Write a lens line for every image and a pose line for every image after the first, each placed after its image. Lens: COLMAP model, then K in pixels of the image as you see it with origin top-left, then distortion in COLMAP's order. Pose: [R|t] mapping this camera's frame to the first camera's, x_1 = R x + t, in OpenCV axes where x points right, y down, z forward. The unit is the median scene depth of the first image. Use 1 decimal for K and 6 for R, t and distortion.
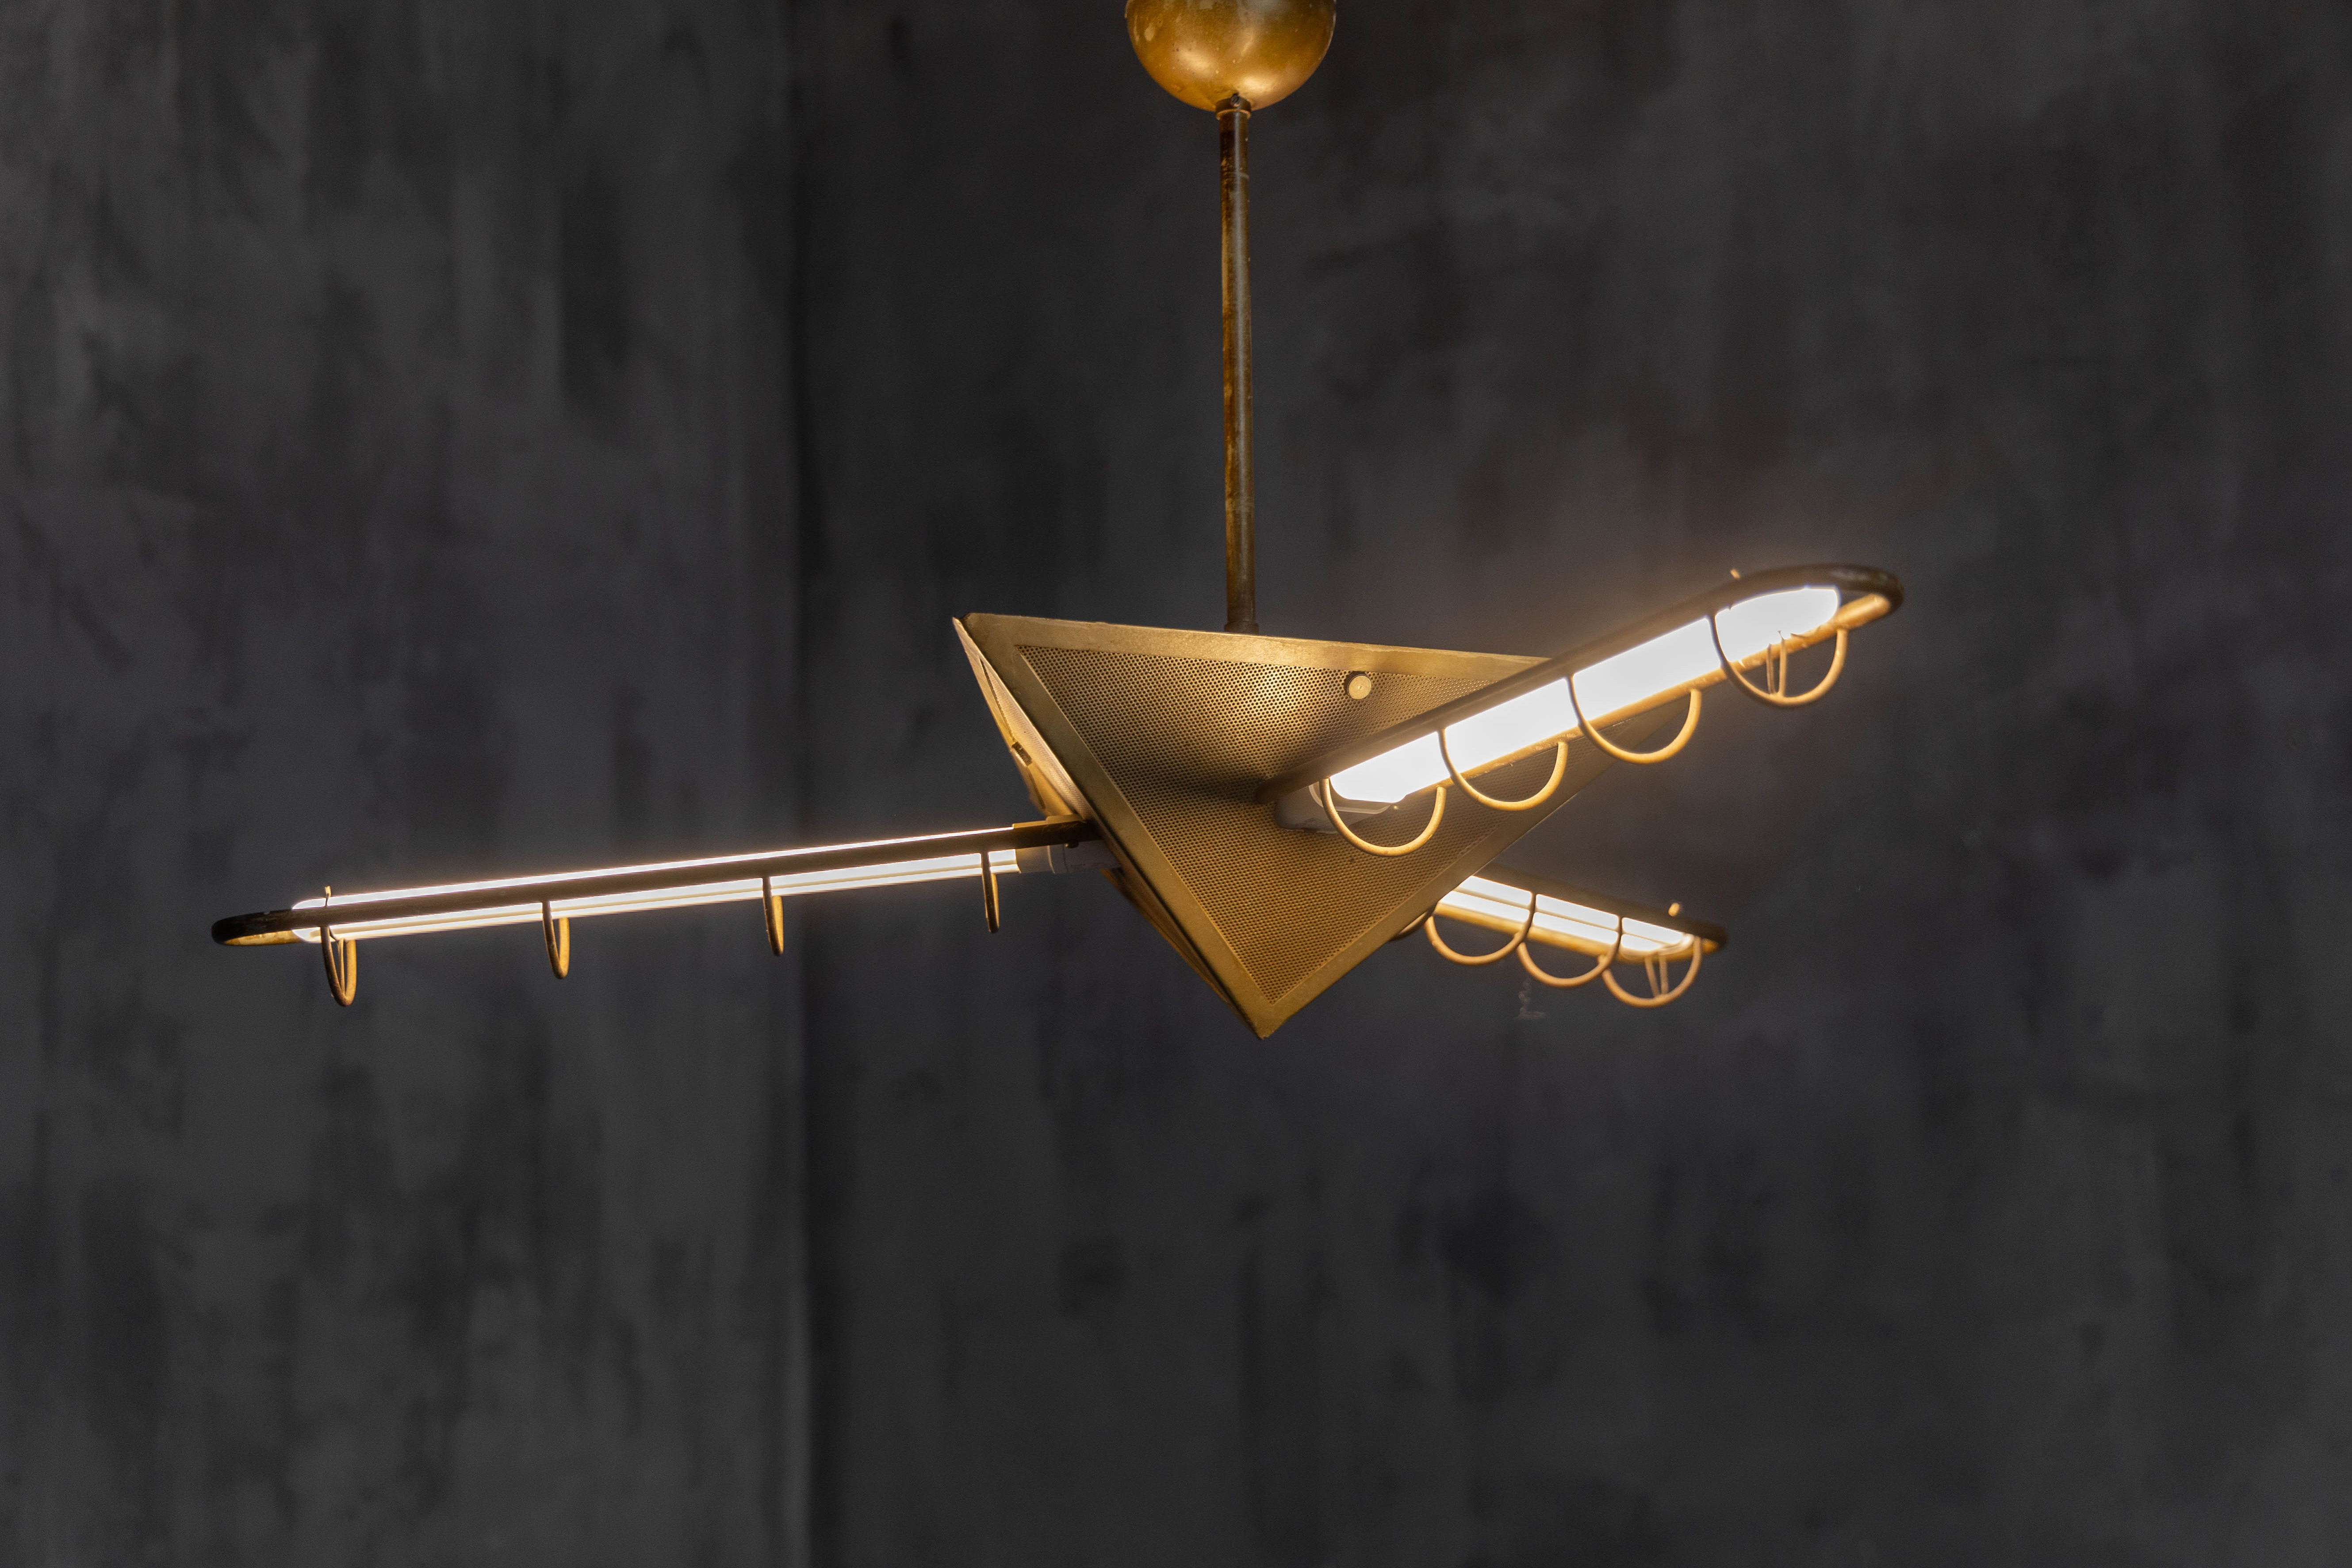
lens RADIAL K [[4476.2, 0, 1182.6], [0, 4476.2, 722.8], [0, 0, 1]] dist [0.047094, 0.000000]
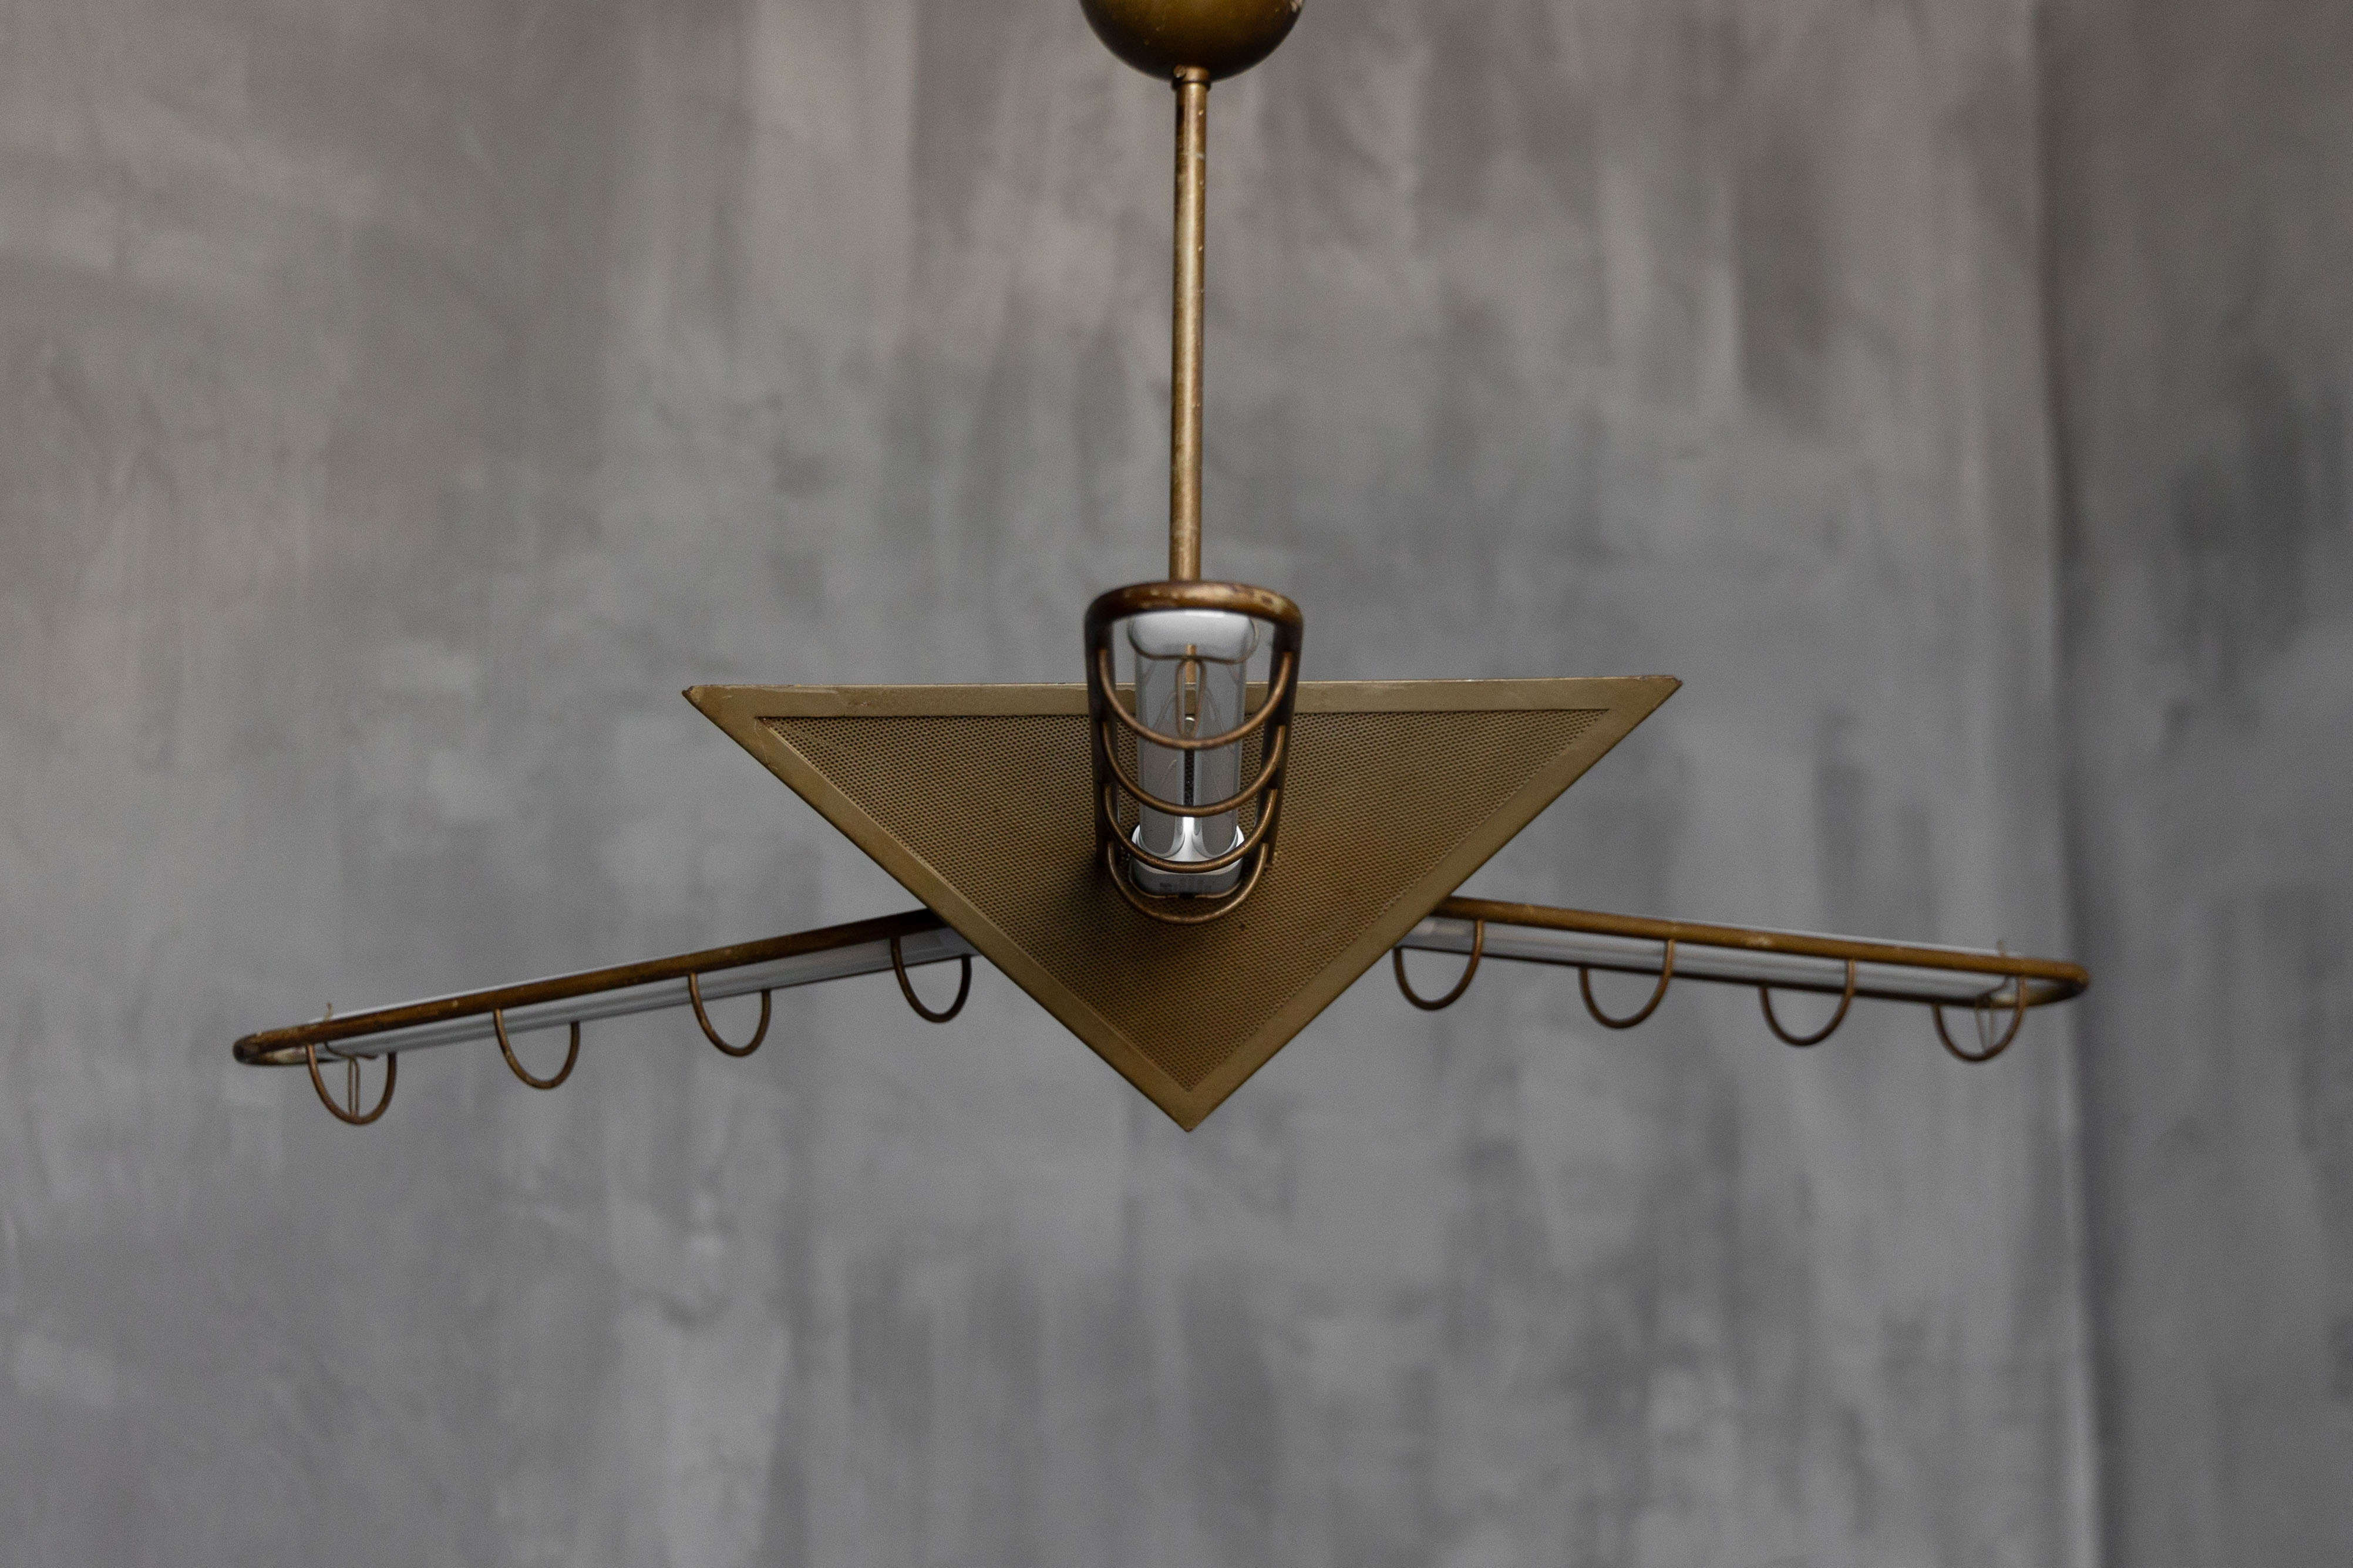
lens RADIAL K [[4873.0, 0, 1142.5], [0, 4873.0, 799.2], [0, 0, 1]] dist [0.046917, 0.000000]
pose [[0.890465, -0.060176, -0.451056, 0.235173], [0.066993, 0.997753, -0.000857, 0.002524], [0.450094, -0.029454, 0.892495, 0.072648]]
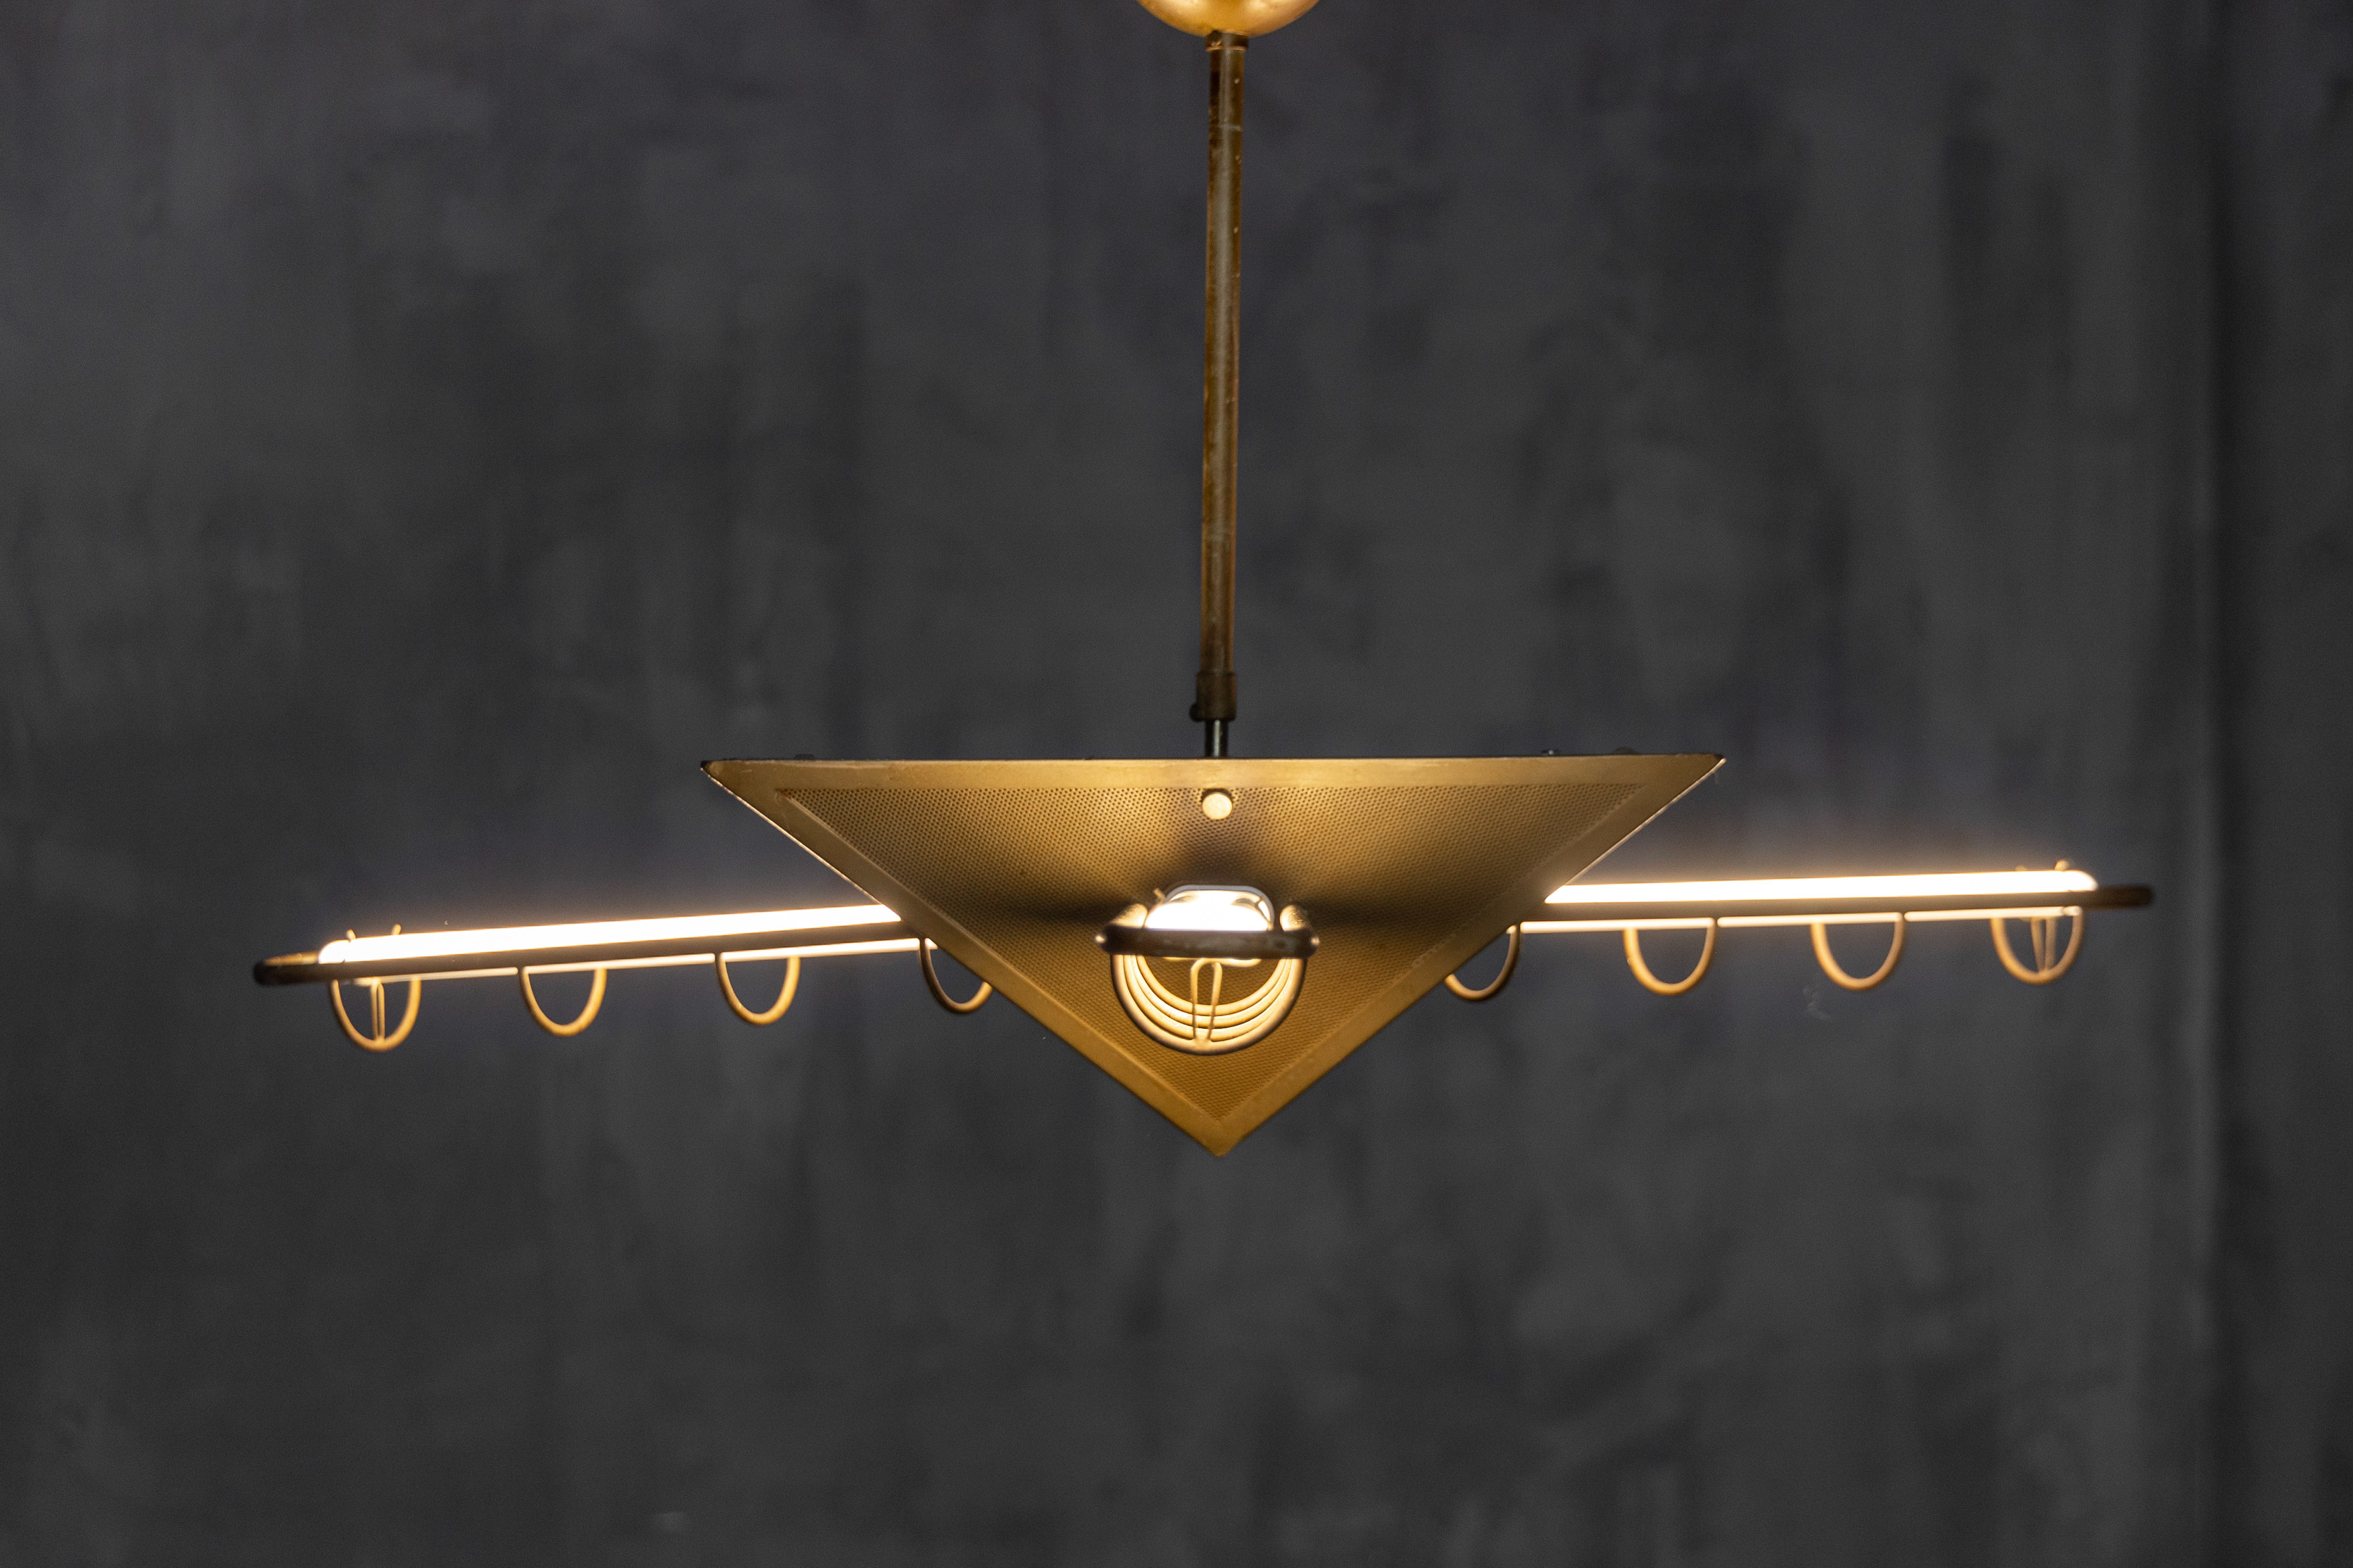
lens RADIAL K [[5397.3, 0, 1163.4], [0, 5397.3, 798.8], [0, 0, 1]] dist [0.055536, 0.000000]
pose [[0.883484, 0.036523, -0.467036, 0.263151], [0.069459, 0.975724, 0.207698, -0.115297], [0.463284, -0.215937, 0.859499, 0.051187]]
